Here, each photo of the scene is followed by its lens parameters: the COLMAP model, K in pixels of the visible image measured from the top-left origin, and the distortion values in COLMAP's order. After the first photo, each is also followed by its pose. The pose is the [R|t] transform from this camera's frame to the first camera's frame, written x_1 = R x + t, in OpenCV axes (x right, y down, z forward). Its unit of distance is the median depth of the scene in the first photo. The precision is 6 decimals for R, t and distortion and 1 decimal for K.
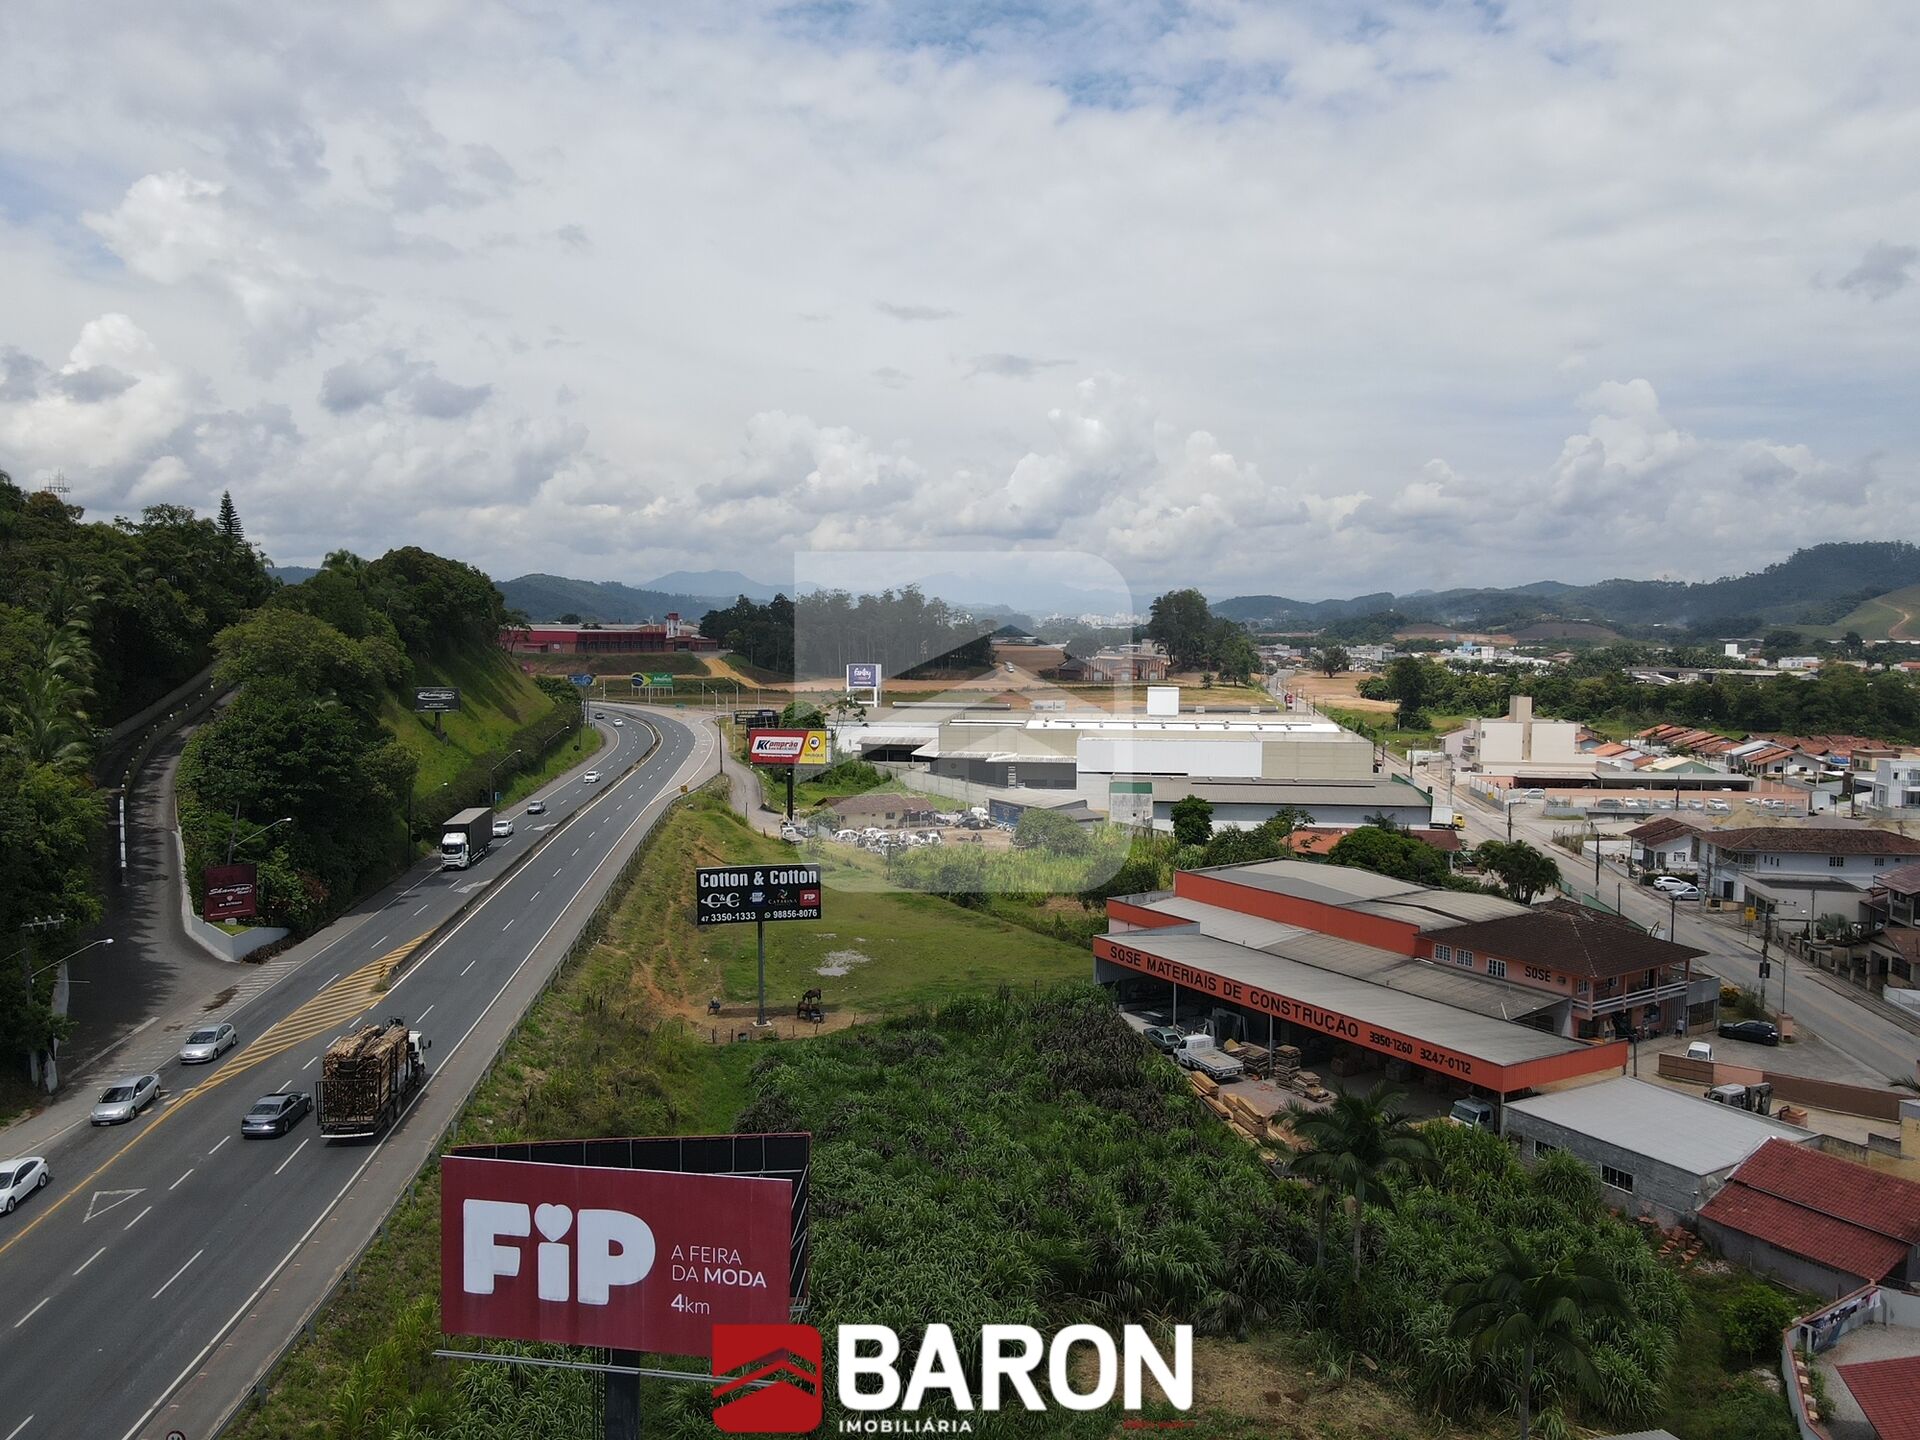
lens RADIAL K [[1346.7, 0, 960.0], [0, 1346.7, 720.0], [0, 0, 1]] dist [-0.001568, 0.036562]
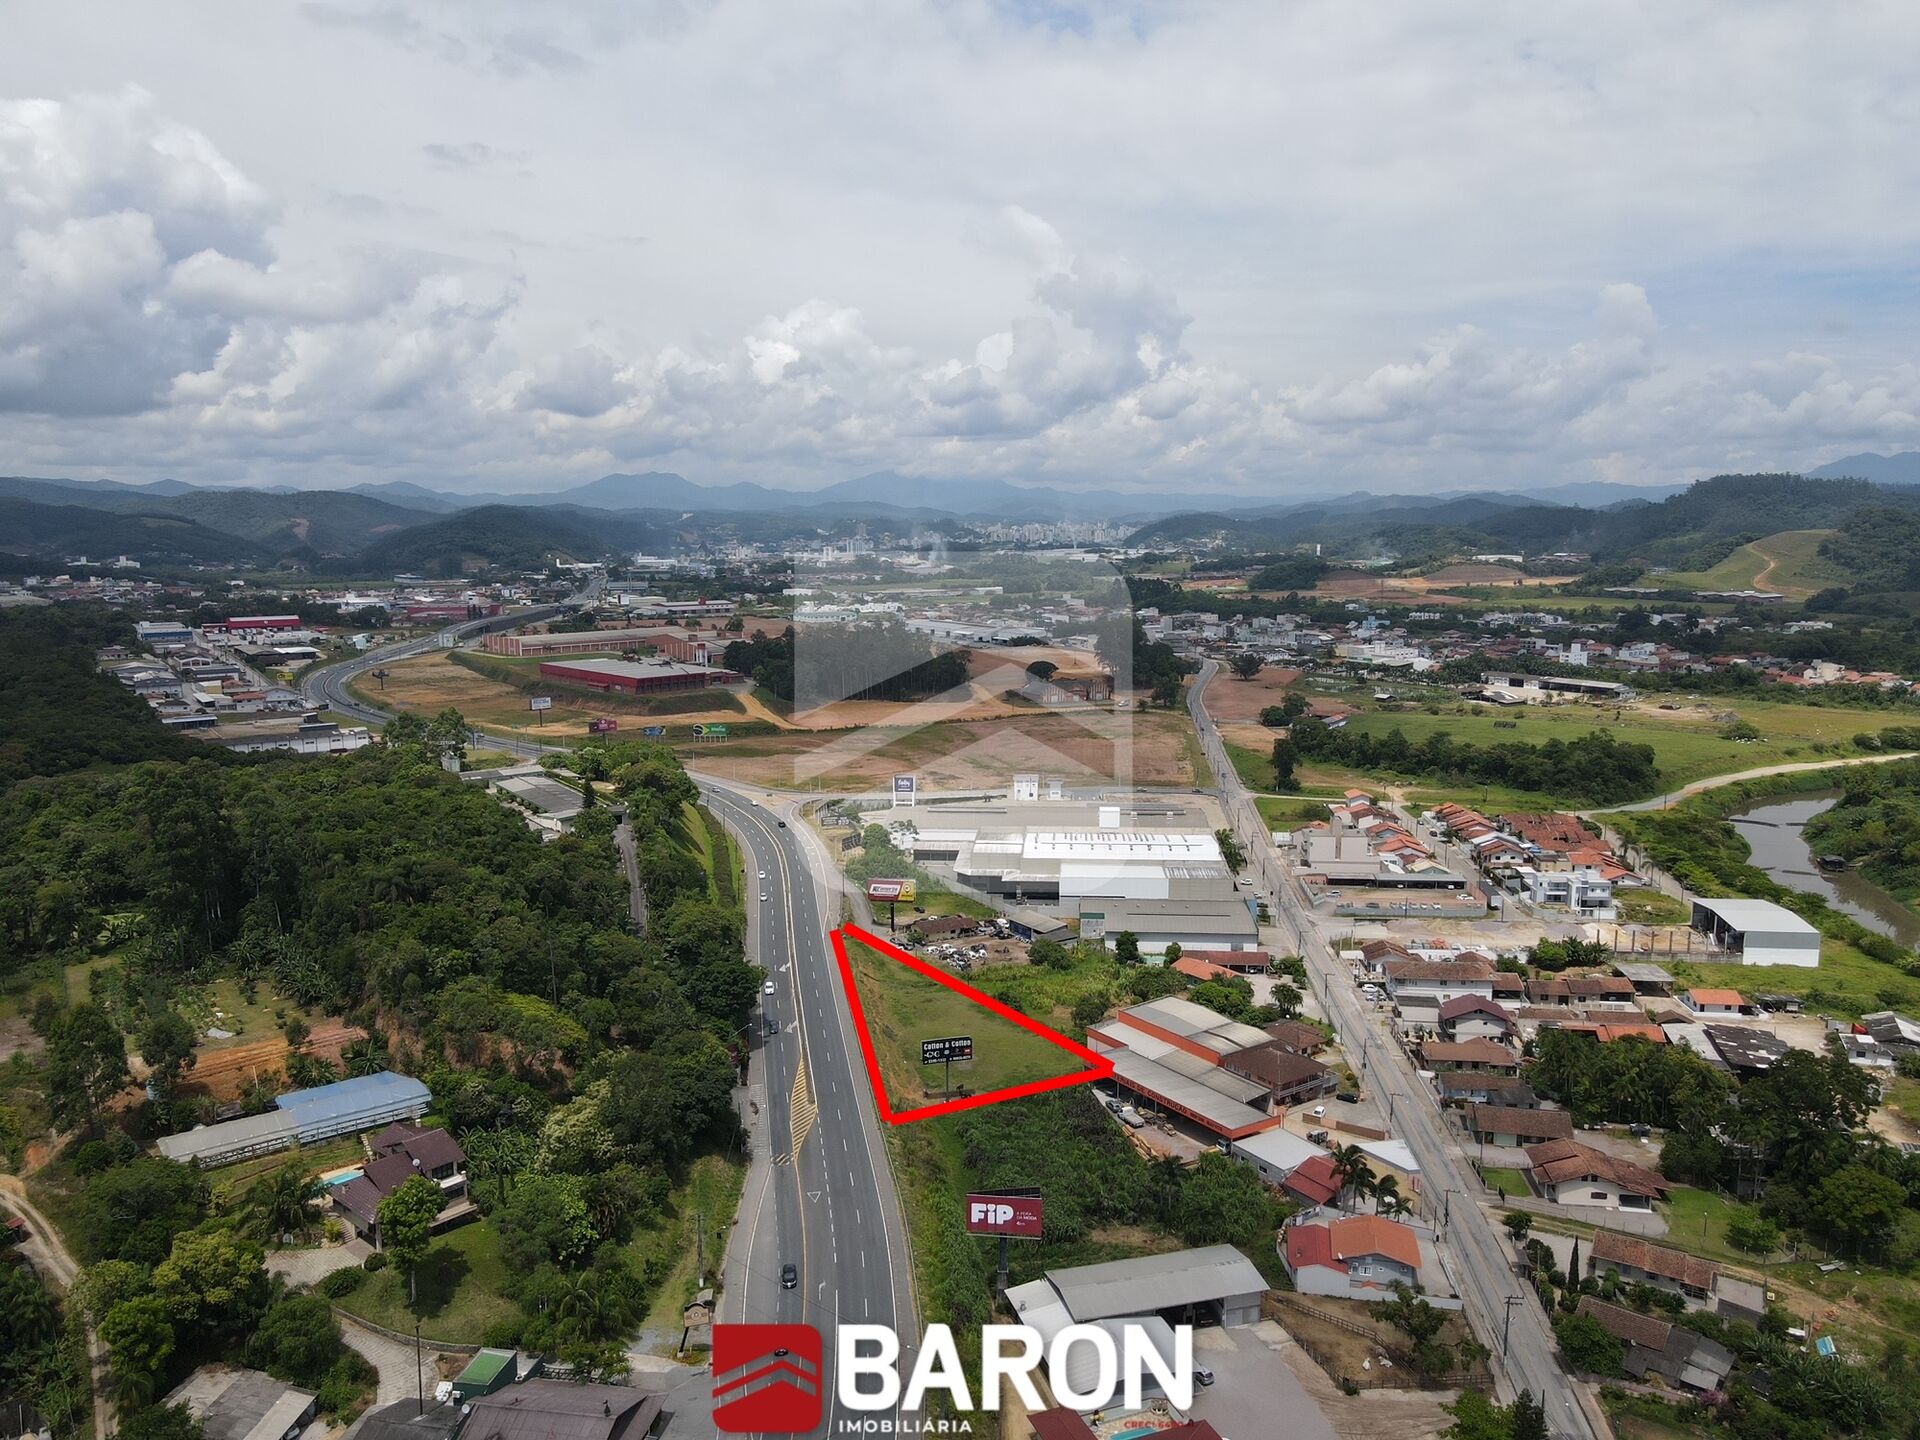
lens RADIAL K [[1346.7, 0, 960.0], [0, 1346.7, 720.0], [0, 0, 1]] dist [-0.001568, 0.036562]
pose [[0.999018, -0.011120, 0.042880, -0.205120], [0.007857, 0.997113, 0.075518, -0.592600], [-0.043596, -0.075107, 0.996222, -1.254197]]
